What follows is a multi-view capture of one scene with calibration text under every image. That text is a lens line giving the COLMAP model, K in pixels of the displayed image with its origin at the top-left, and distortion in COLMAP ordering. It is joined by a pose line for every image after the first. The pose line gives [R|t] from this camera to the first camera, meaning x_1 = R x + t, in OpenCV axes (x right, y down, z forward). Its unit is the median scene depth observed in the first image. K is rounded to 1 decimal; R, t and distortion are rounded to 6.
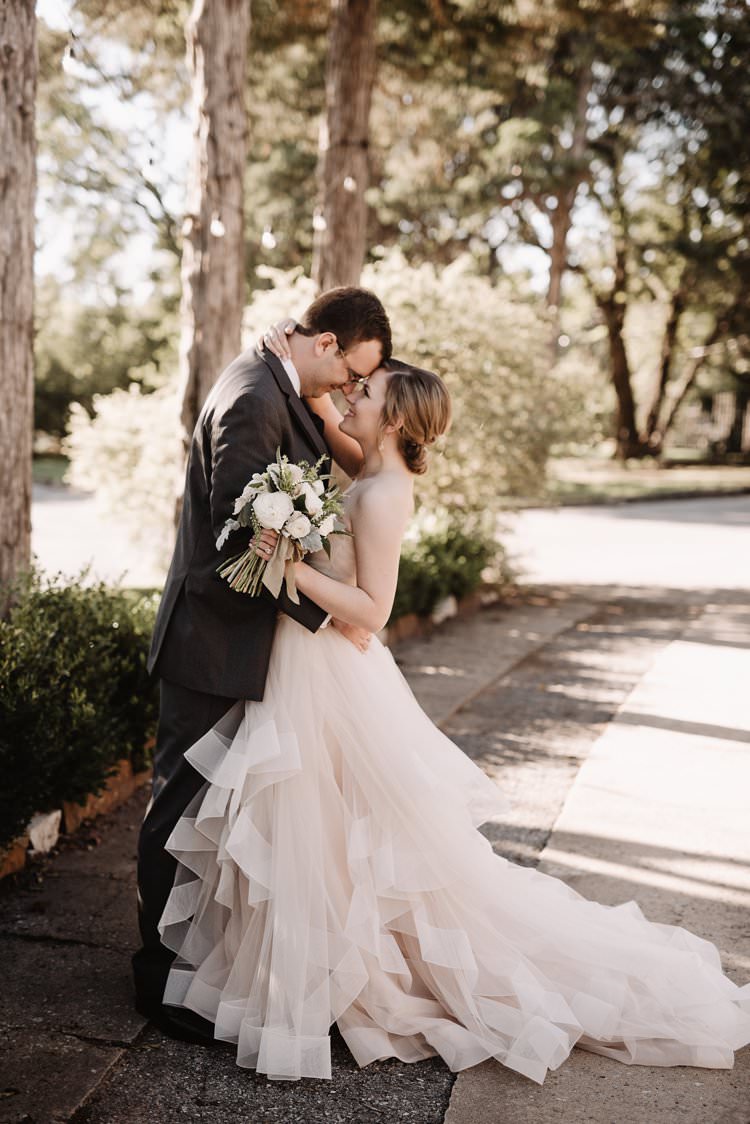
lens RADIAL K [[1647.2, 0, 375.1], [0, 1647.2, 562.2], [0, 0, 1]] dist [0.019032, 0.000000]
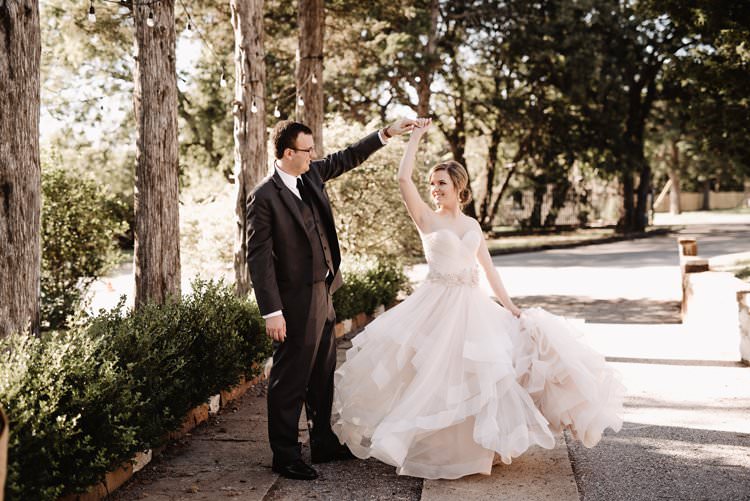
lens RADIAL K [[1099.1, 0, 376.0], [0, 1099.1, 249.5], [0, 0, 1]] dist [0.019032, 0.000000]
pose [[0.996592, -0.047036, 0.067761, -0.019298], [0.050852, 0.997150, -0.055734, 0.013489], [-0.064946, 0.058990, 0.996144, -0.098054]]
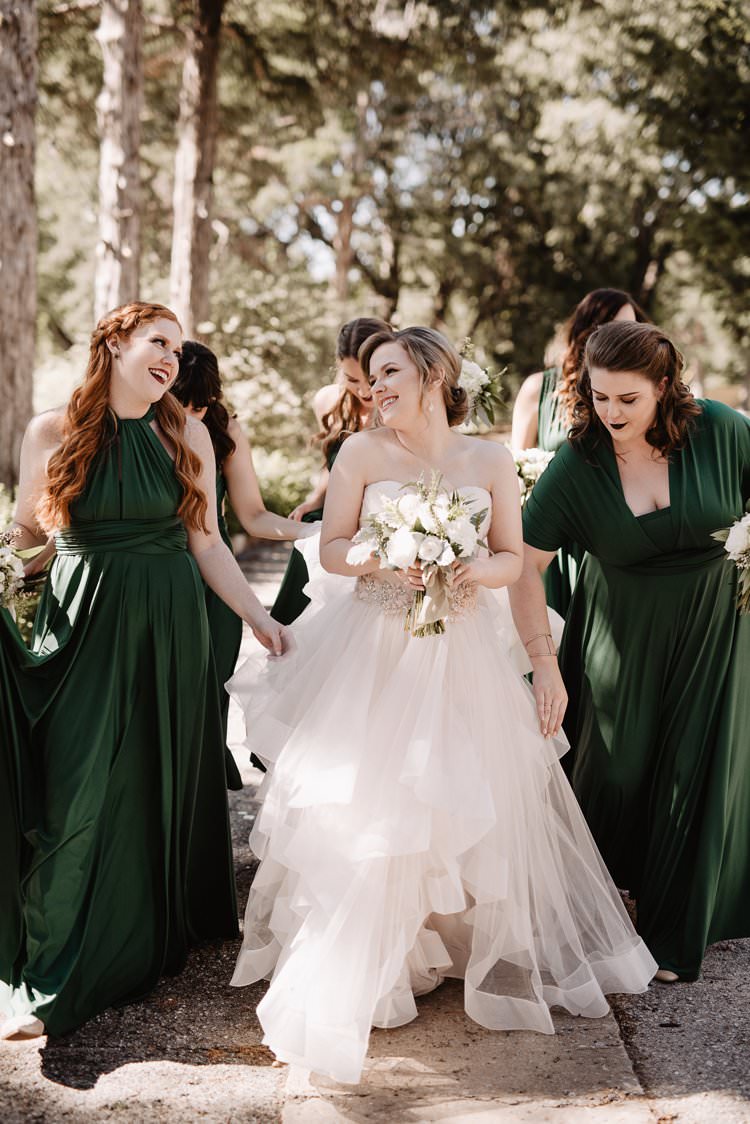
lens RADIAL K [[1647.2, 0, 372.7], [0, 1647.2, 564.0], [0, 0, 1]] dist [0.019032, 0.000000]
pose [[0.990448, -0.010930, 0.137456, -0.032738], [0.008864, 0.999839, 0.015631, 0.018183], [-0.137605, -0.014263, 0.990384, -0.171148]]
